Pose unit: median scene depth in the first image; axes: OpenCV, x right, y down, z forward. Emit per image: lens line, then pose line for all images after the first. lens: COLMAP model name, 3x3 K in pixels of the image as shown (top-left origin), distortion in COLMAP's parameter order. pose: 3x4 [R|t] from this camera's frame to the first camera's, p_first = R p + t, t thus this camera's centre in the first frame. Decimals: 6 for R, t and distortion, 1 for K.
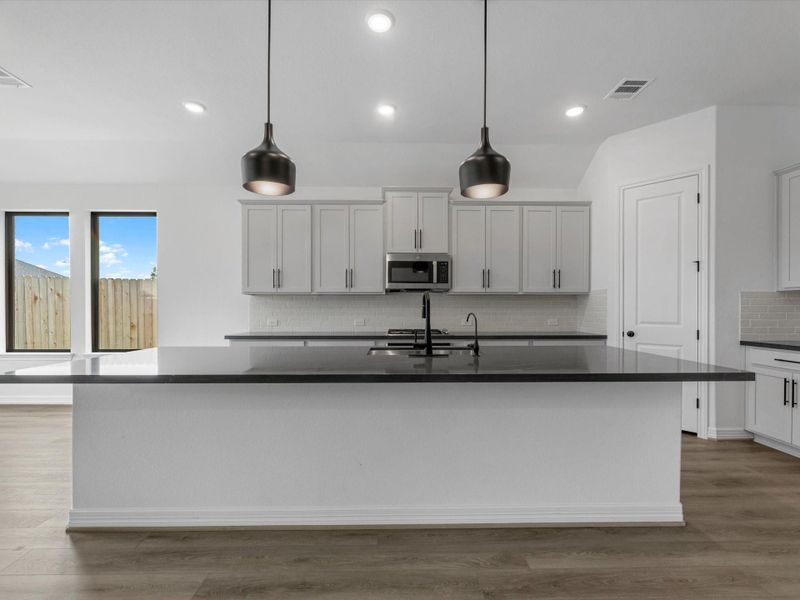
lens RADIAL K [[361.8, 0, 399.8], [0, 361.8, 310.1], [0, 0, 1]] dist [-0.000740, 0.000014]
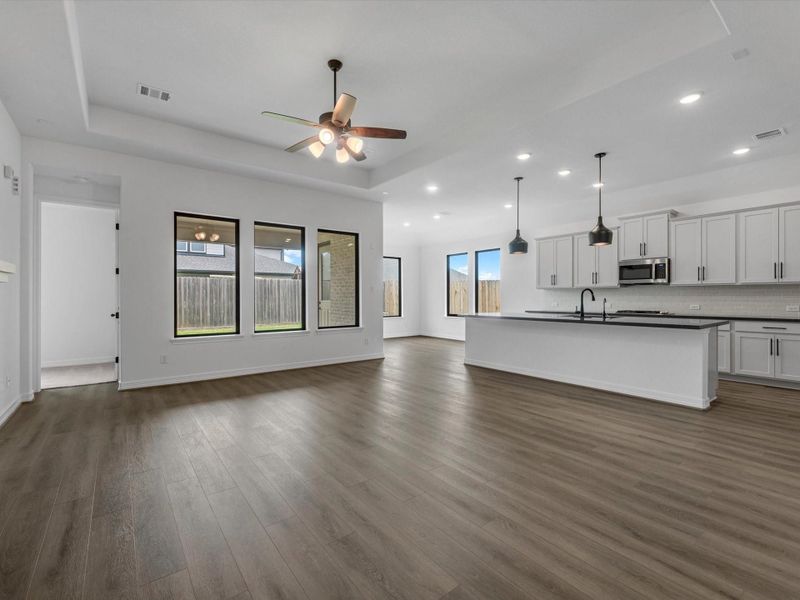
lens RADIAL K [[369.3, 0, 403.4], [0, 369.3, 299.9], [0, 0, 1]] dist [0.000361, 0.000043]
pose [[0.600613, 0.003078, -0.799534, 0.666694], [-0.002021, 0.999995, 0.002331, 0.007839], [0.799537, 0.000216, 0.600616, -0.678309]]
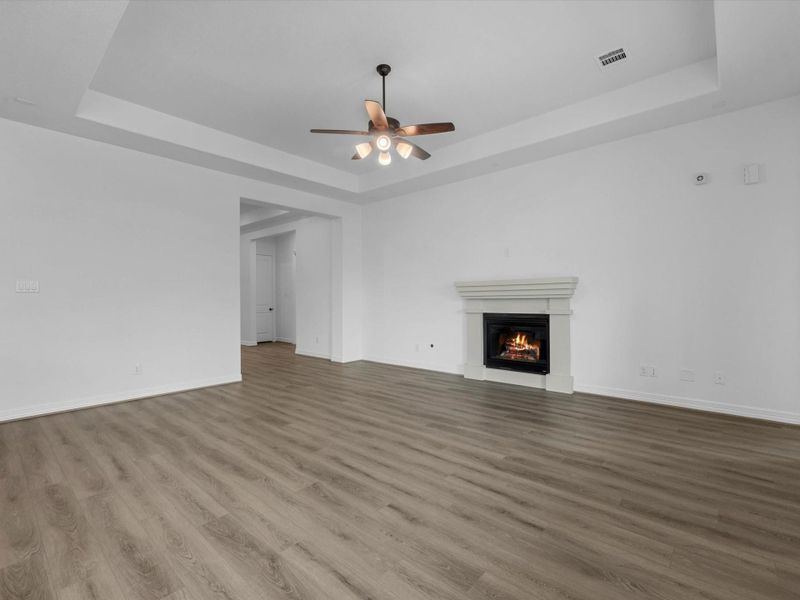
lens RADIAL K [[369.3, 0, 403.4], [0, 369.3, 299.9], [0, 0, 1]] dist [0.000361, 0.000043]
pose [[-0.741238, 0.001178, 0.671242, -0.632479], [0.009490, 0.999917, 0.008725, 0.002489], [-0.671176, 0.012837, -0.741187, 0.254571]]
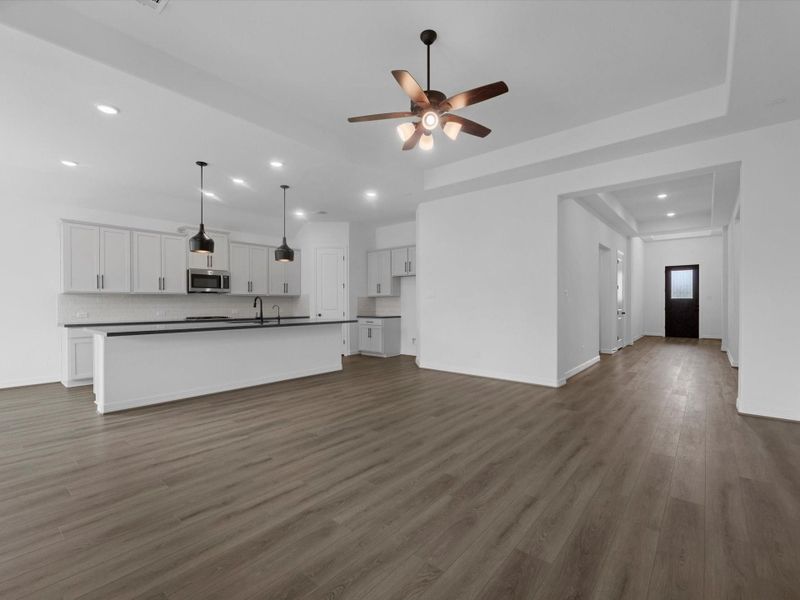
lens RADIAL K [[368.2, 0, 399.7], [0, 368.2, 306.1], [0, 0, 1]] dist [0.000933, 0.000520]
pose [[0.661612, -0.007385, 0.749810, -0.627837], [0.007416, 0.999967, 0.003306, 0.006930], [-0.749809, 0.003373, 0.661645, -0.736691]]
